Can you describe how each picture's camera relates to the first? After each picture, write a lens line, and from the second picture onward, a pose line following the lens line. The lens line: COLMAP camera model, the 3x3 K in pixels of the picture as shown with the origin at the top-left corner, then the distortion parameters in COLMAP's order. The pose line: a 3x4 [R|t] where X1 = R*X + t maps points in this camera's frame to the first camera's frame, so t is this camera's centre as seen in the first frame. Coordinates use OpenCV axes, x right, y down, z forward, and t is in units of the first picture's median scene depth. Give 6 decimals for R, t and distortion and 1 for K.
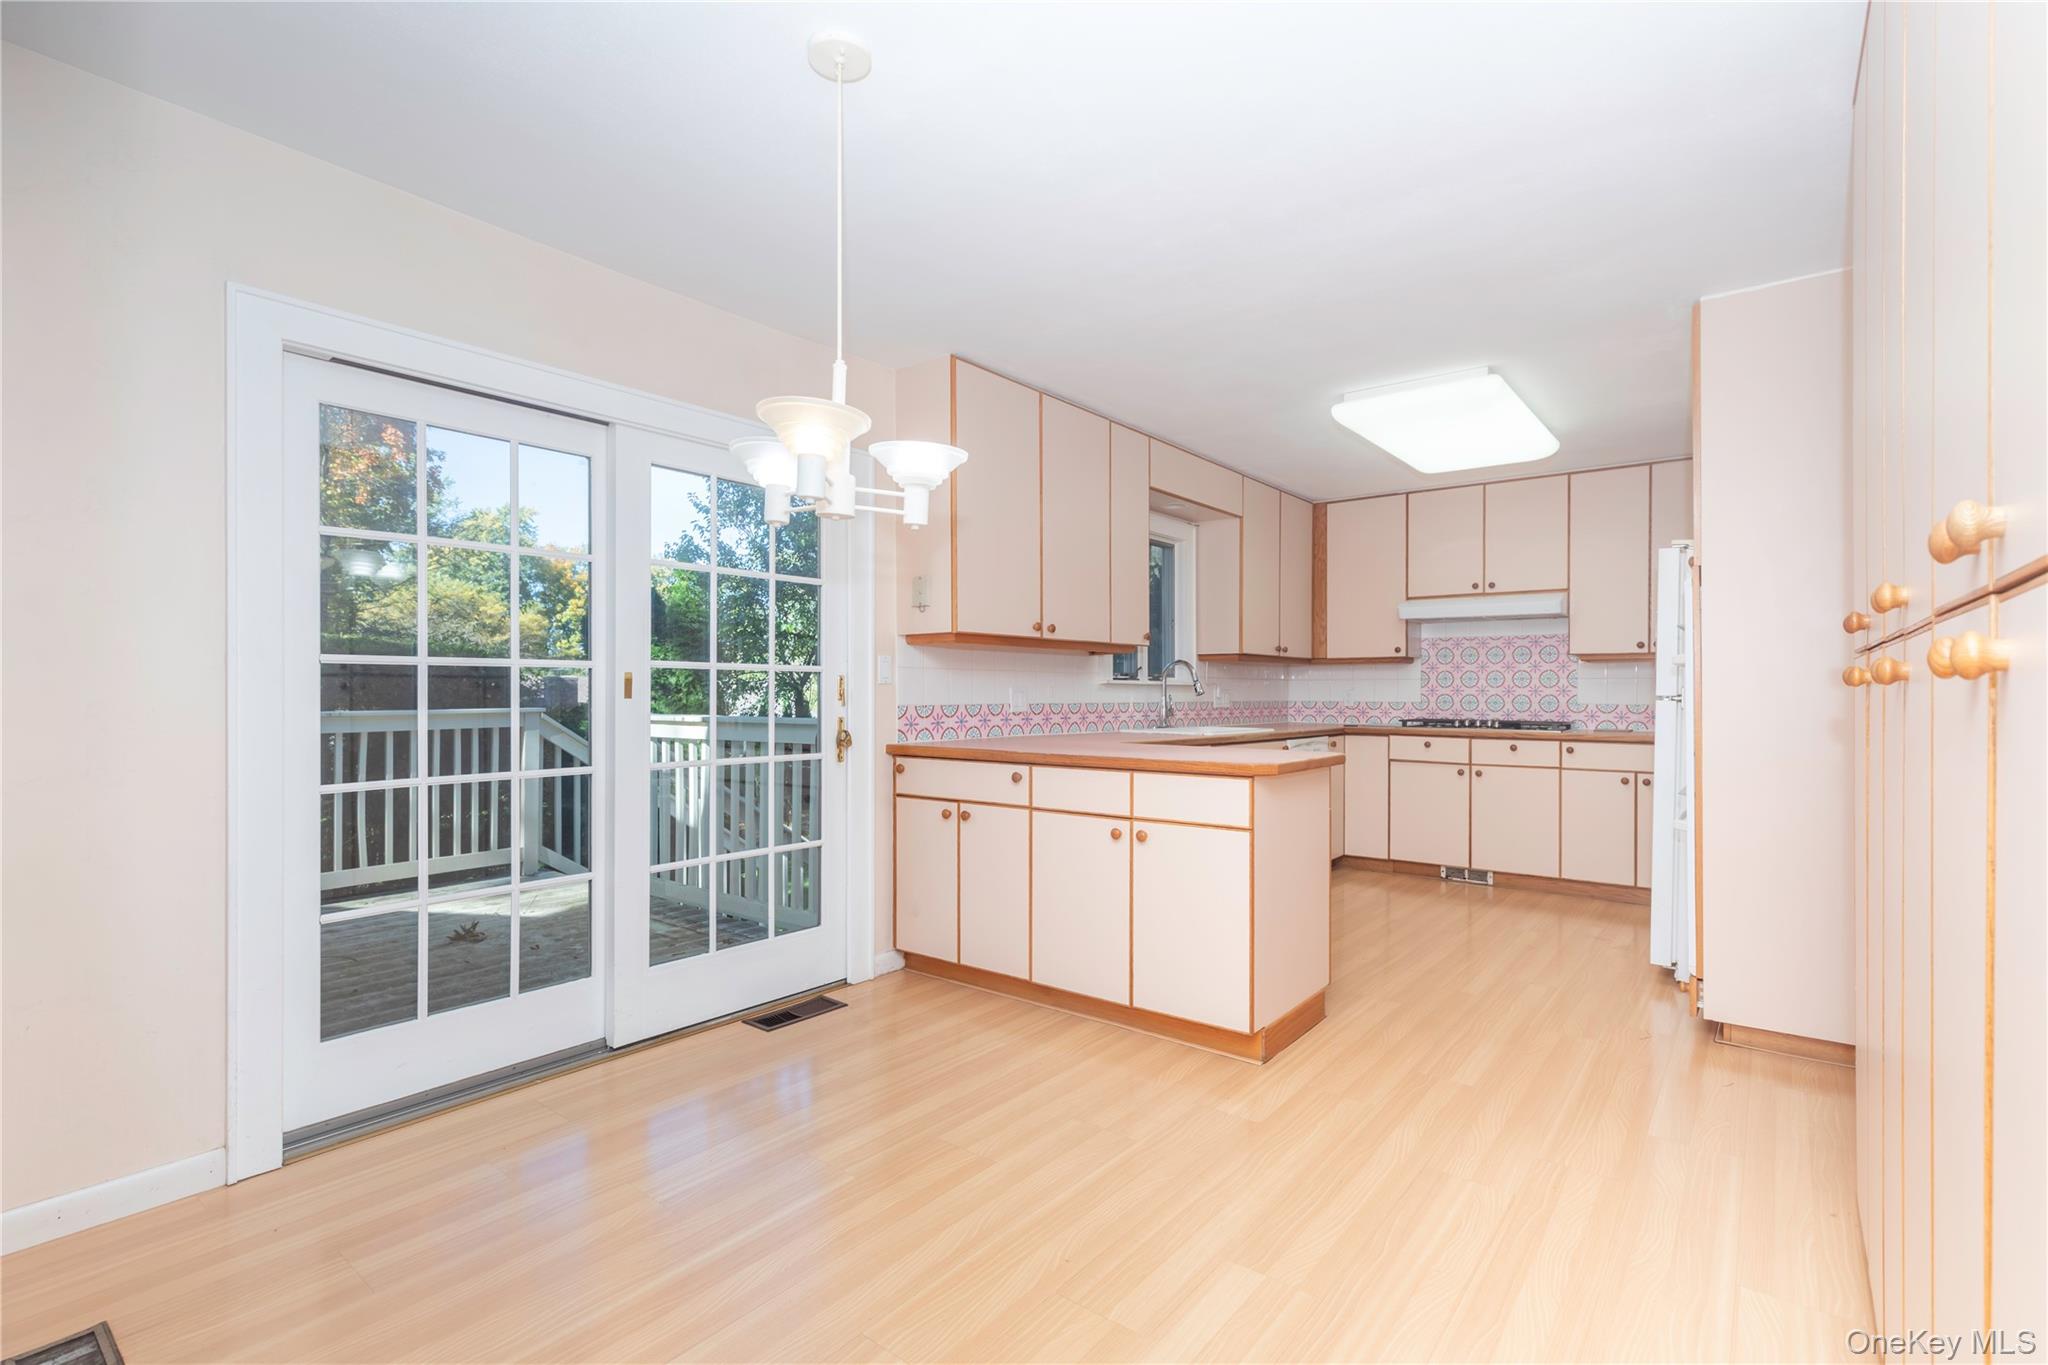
lens RADIAL K [[937.4, 0, 1041.2], [0, 937.4, 687.0], [0, 0, 1]] dist [0.001438, 0.000167]
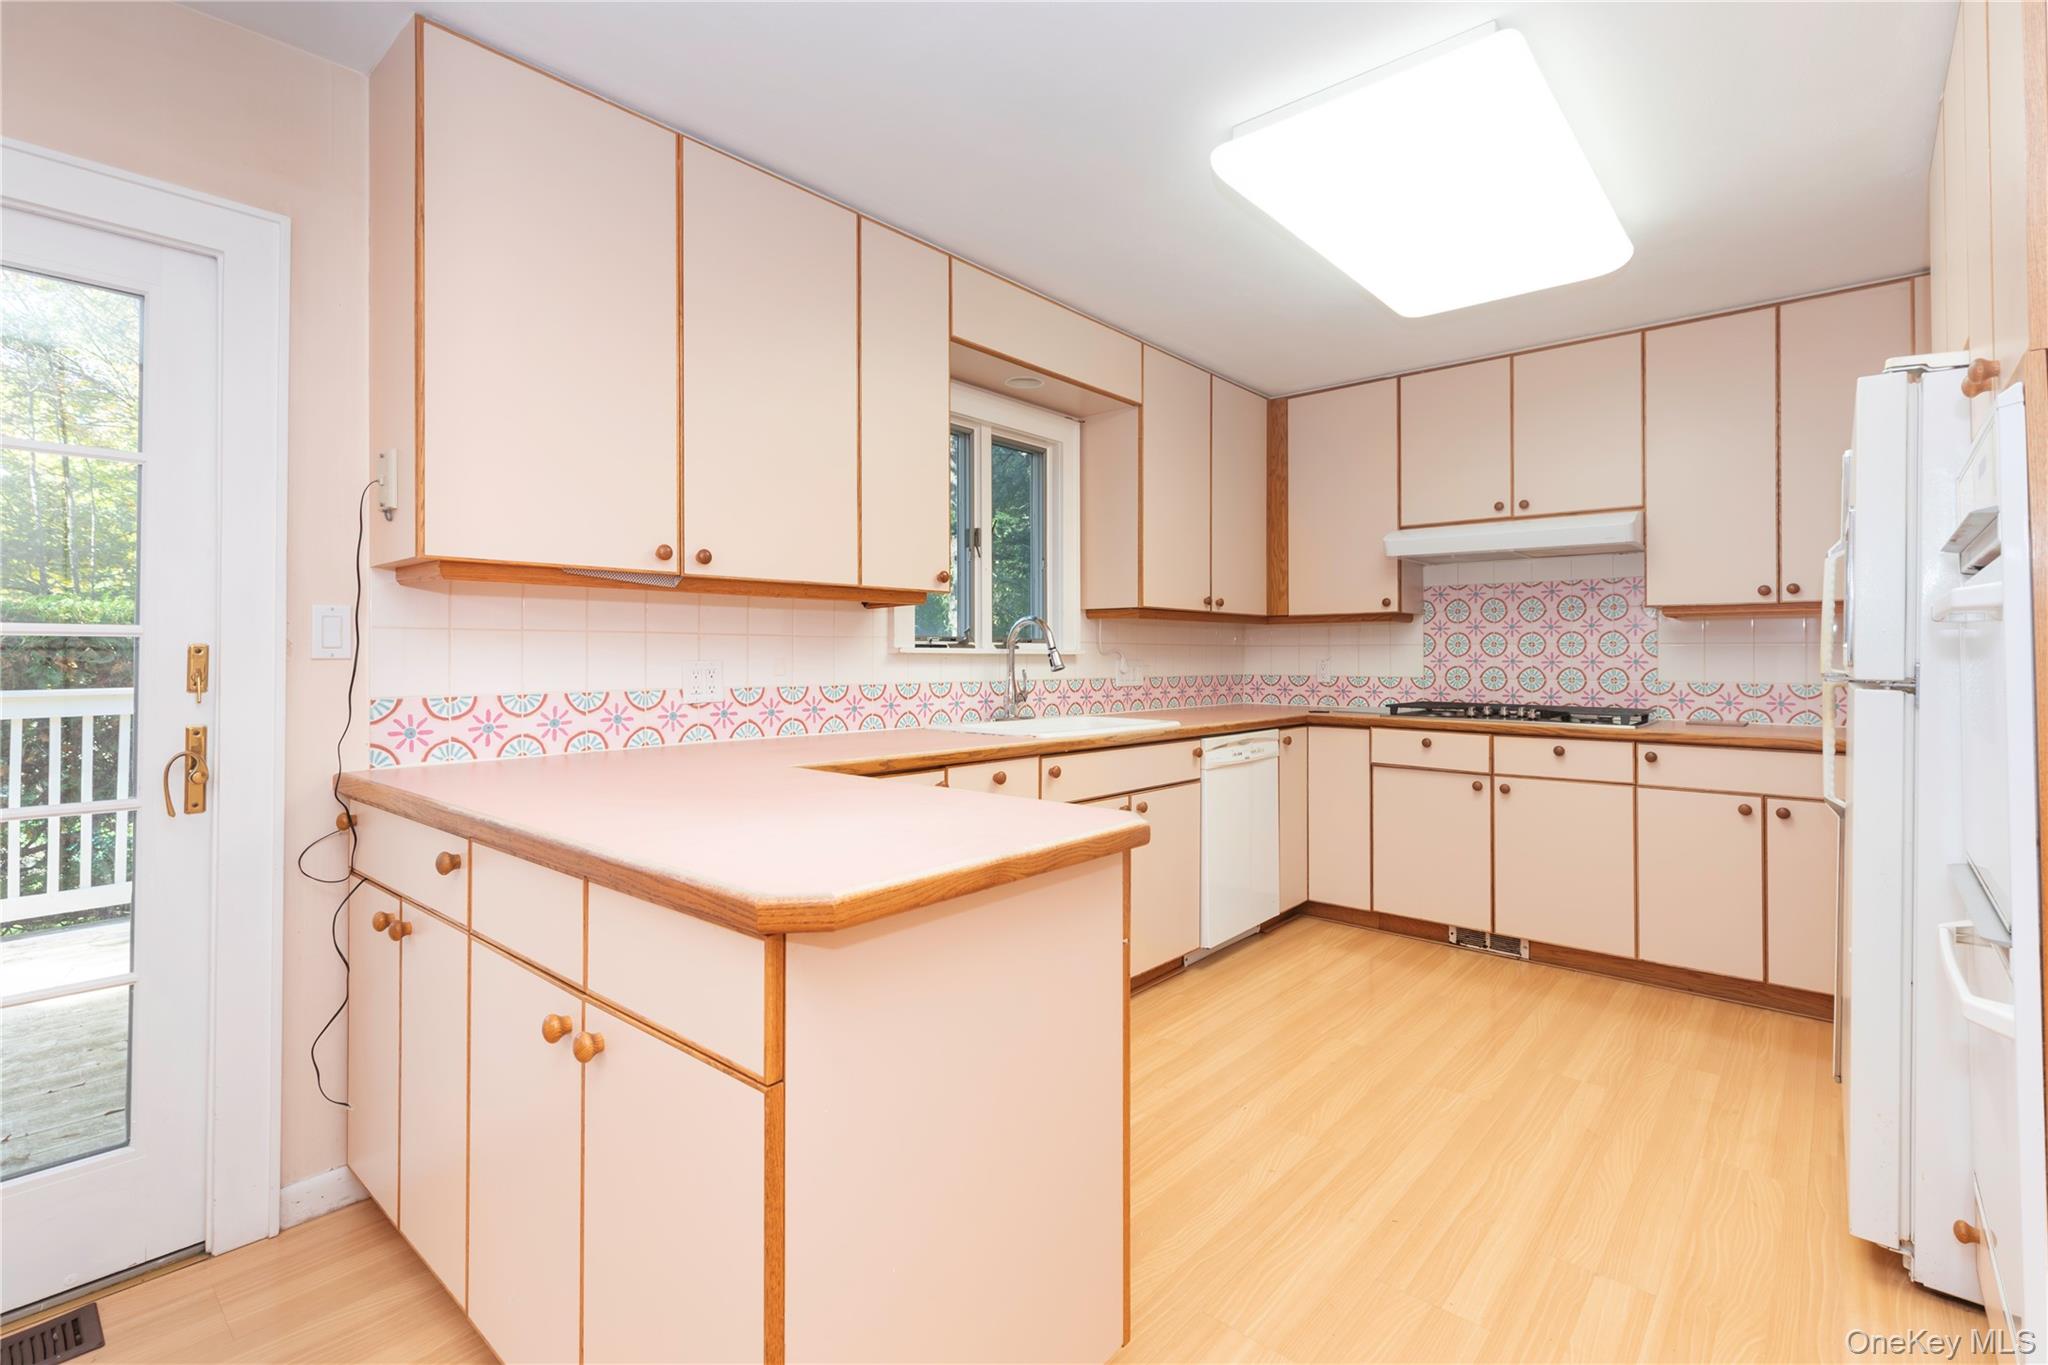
lens RADIAL K [[948.3, 0, 1023.6], [0, 948.3, 640.0], [0, 0, 1]] dist [0.001660, 0.000003]
pose [[0.998754, -0.002247, -0.049853, 0.163385], [0.001641, 0.999924, -0.012203, -0.004239], [0.049877, 0.012106, 0.998682, 0.319130]]
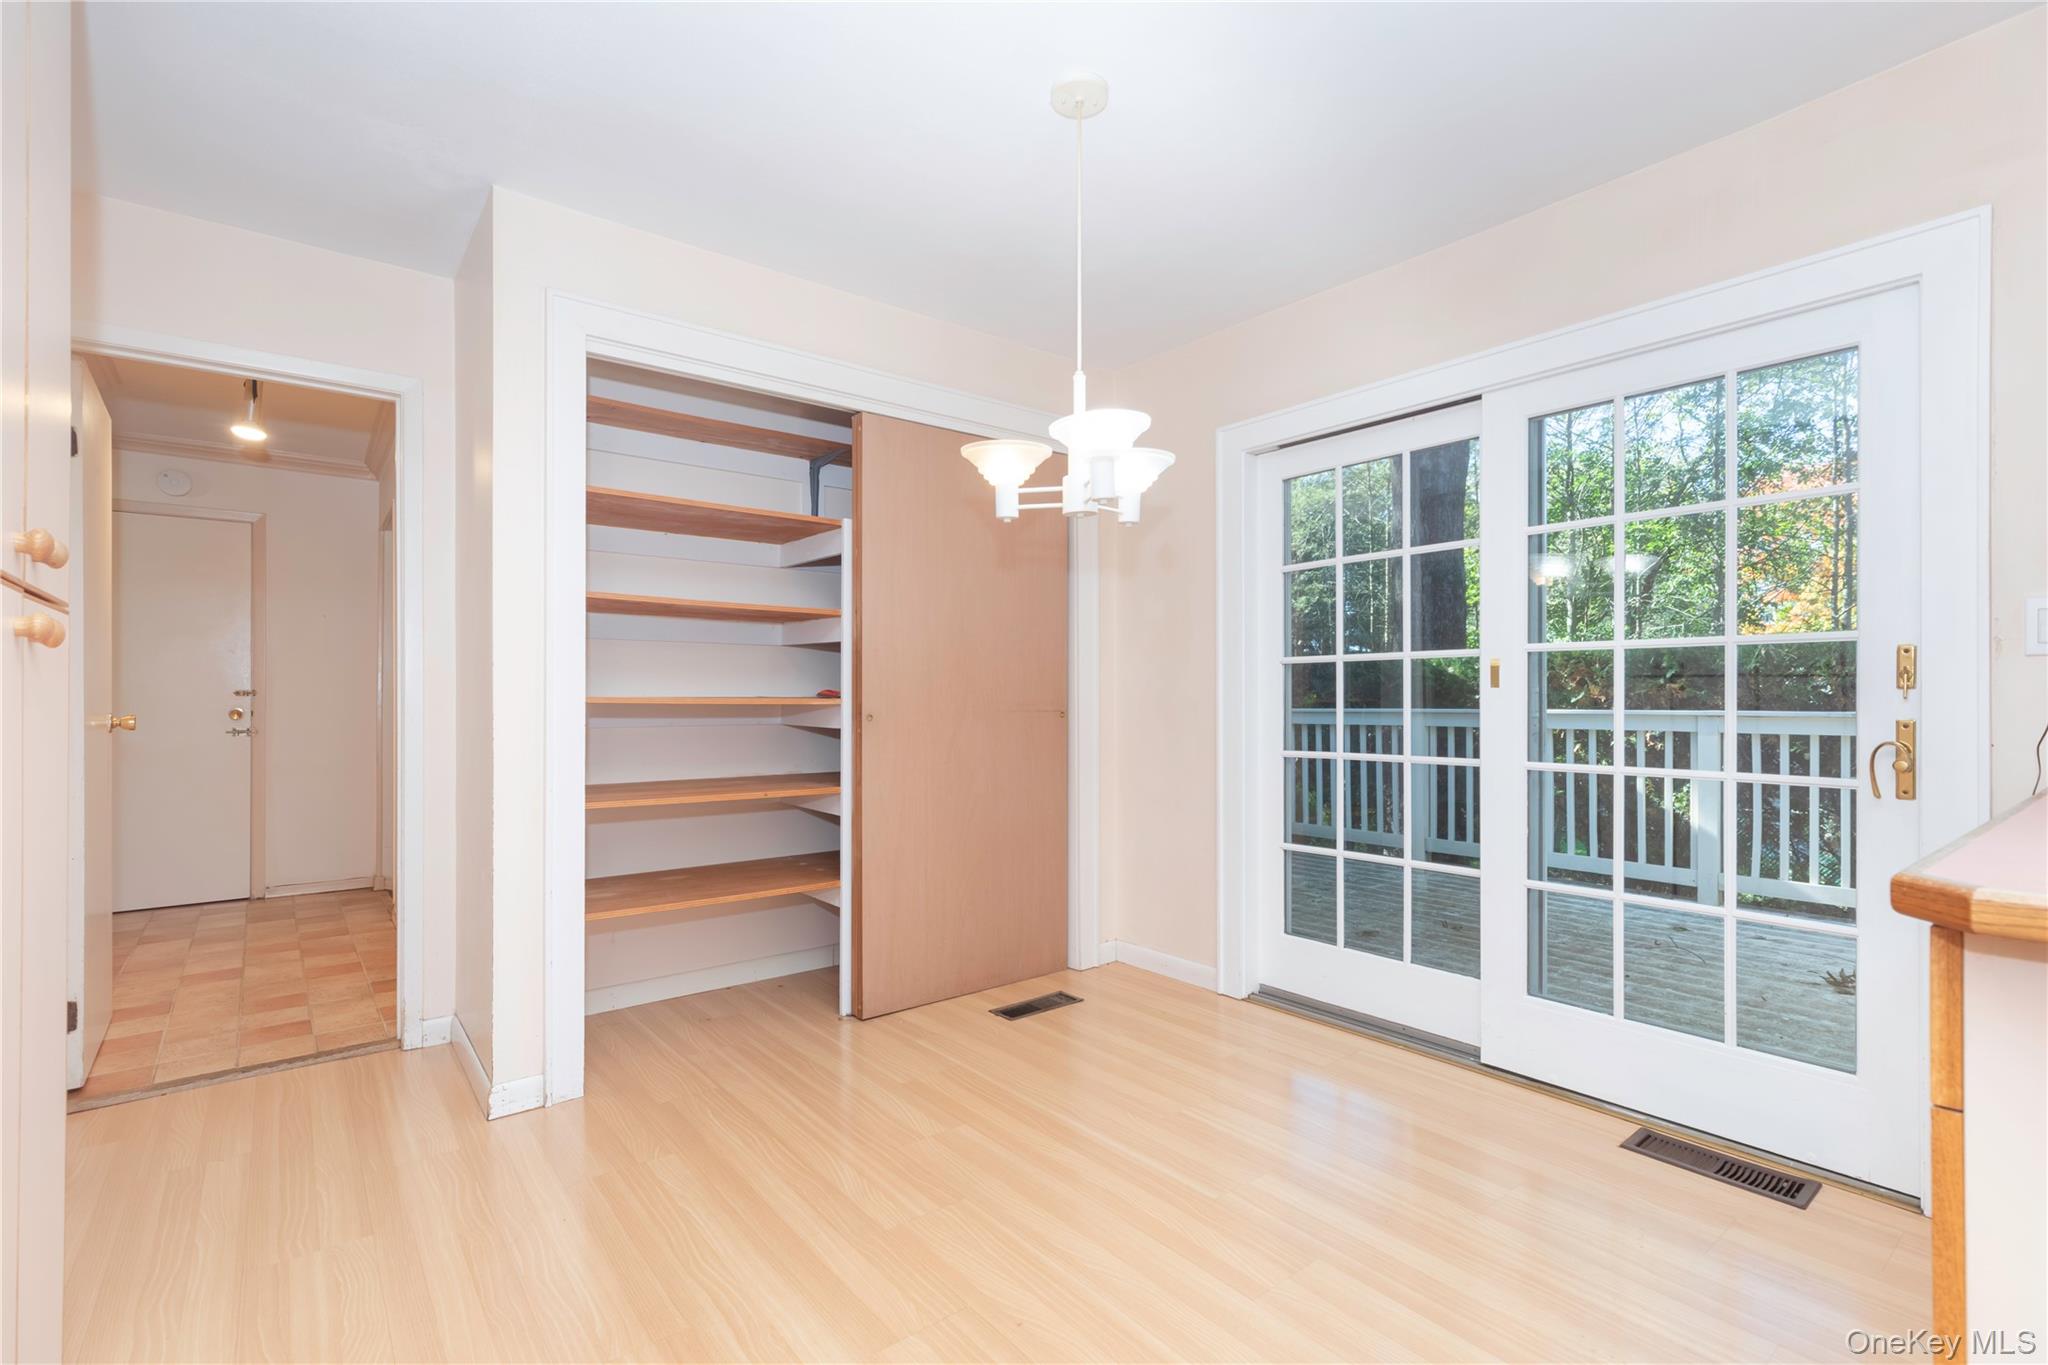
lens RADIAL K [[930.9, 0, 1034.4], [0, 930.9, 696.6], [0, 0, 1]] dist [0.019442, -0.000051]
pose [[-0.223303, -0.007746, -0.974718, 0.280727], [0.001364, 0.999965, -0.008260, 0.014283], [0.974748, -0.003174, -0.223285, 0.390720]]
